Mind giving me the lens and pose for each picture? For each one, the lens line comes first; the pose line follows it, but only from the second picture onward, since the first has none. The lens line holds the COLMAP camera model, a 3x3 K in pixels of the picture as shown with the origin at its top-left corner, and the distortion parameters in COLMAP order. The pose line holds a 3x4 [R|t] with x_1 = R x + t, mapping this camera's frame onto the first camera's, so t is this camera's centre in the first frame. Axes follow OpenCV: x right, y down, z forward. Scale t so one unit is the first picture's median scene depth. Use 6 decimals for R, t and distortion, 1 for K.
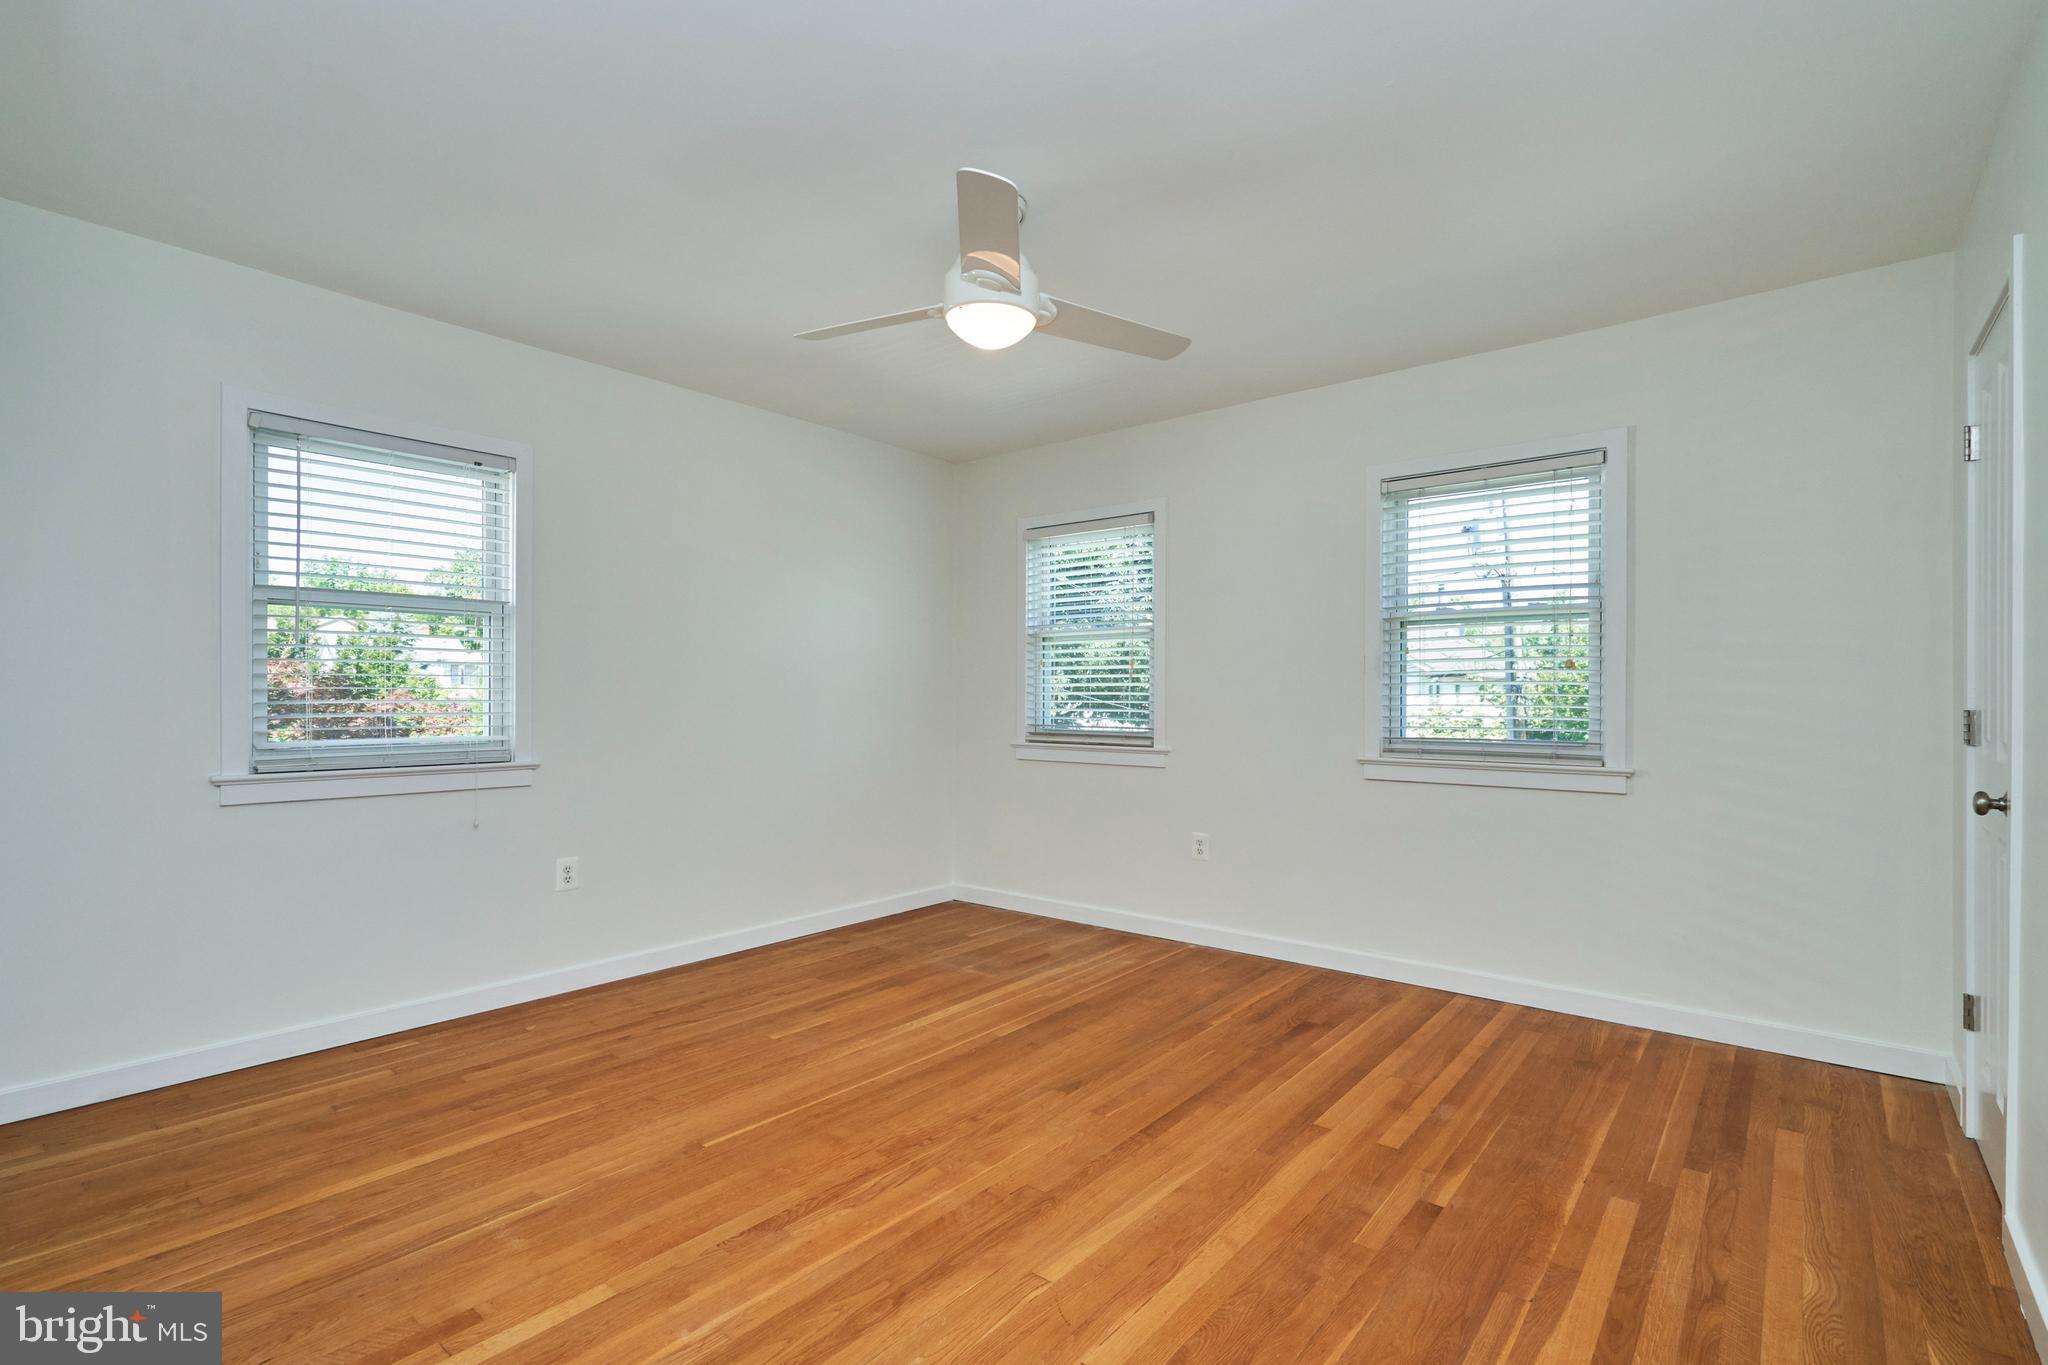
lens RADIAL K [[961.3, 0, 1014.4], [0, 961.3, 692.9], [0, 0, 1]] dist [-0.005018, 0.004220]
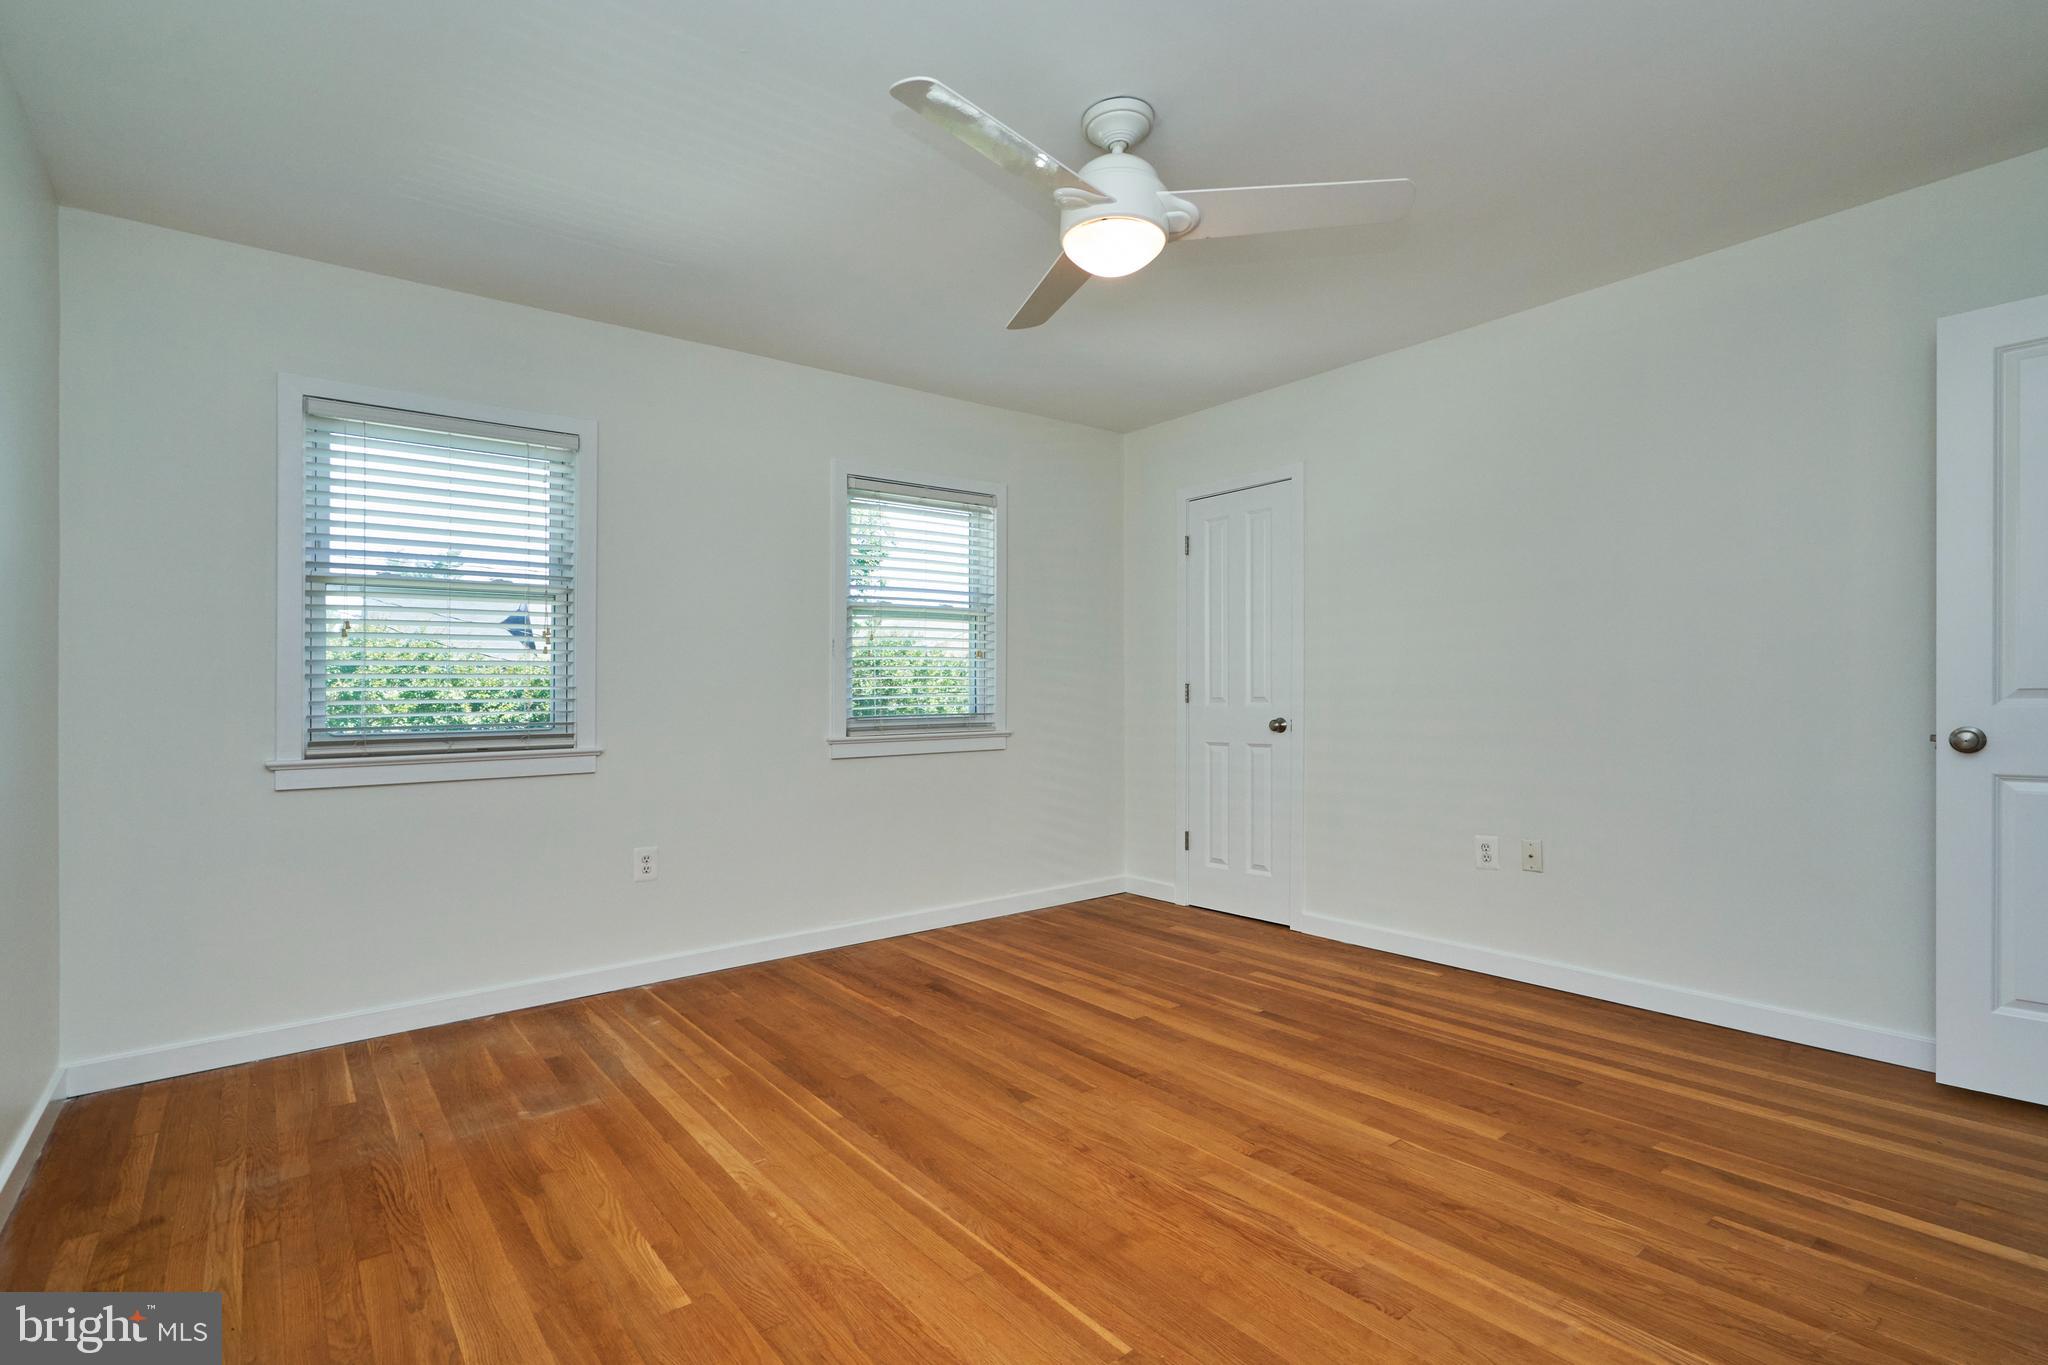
lens RADIAL K [[961.3, 0, 1019.5], [0, 961.3, 677.7], [0, 0, 1]] dist [-0.005018, 0.004220]
pose [[0.211694, 0.011582, 0.977267, -0.711685], [0.012804, 0.999811, -0.014623, 0.025380], [-0.977252, 0.015609, 0.211506, 0.685478]]
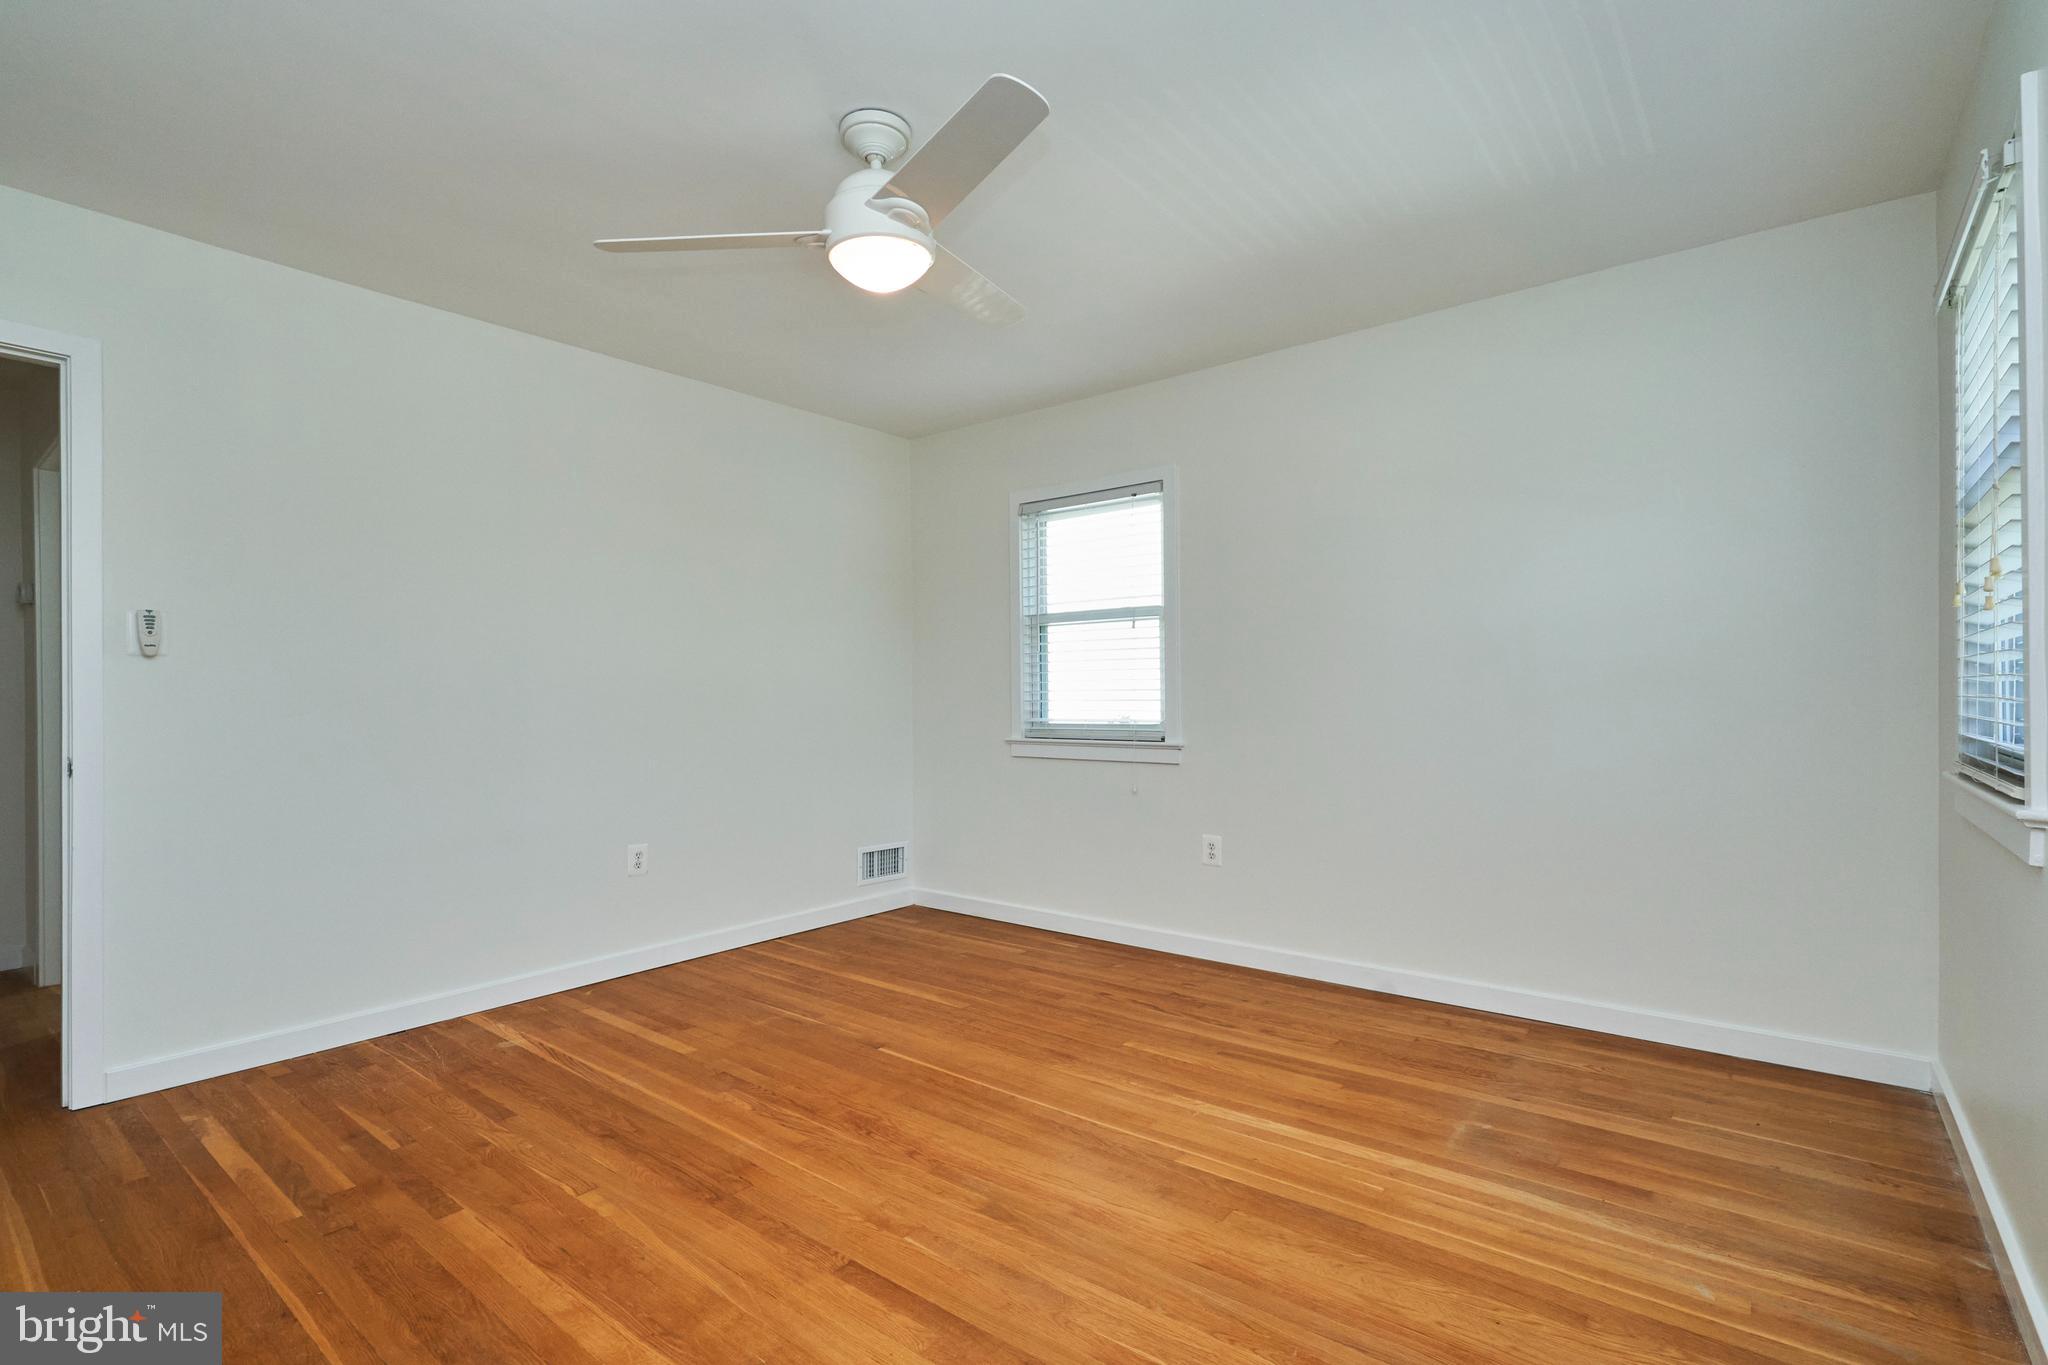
lens RADIAL K [[961.3, 0, 1027.2], [0, 961.3, 679.2], [0, 0, 1]] dist [-0.005018, 0.004220]
pose [[0.022140, -0.016243, -0.999623, 0.680540], [0.007749, 0.999841, -0.016074, 0.013798], [0.999725, -0.007390, 0.022263, 0.860476]]
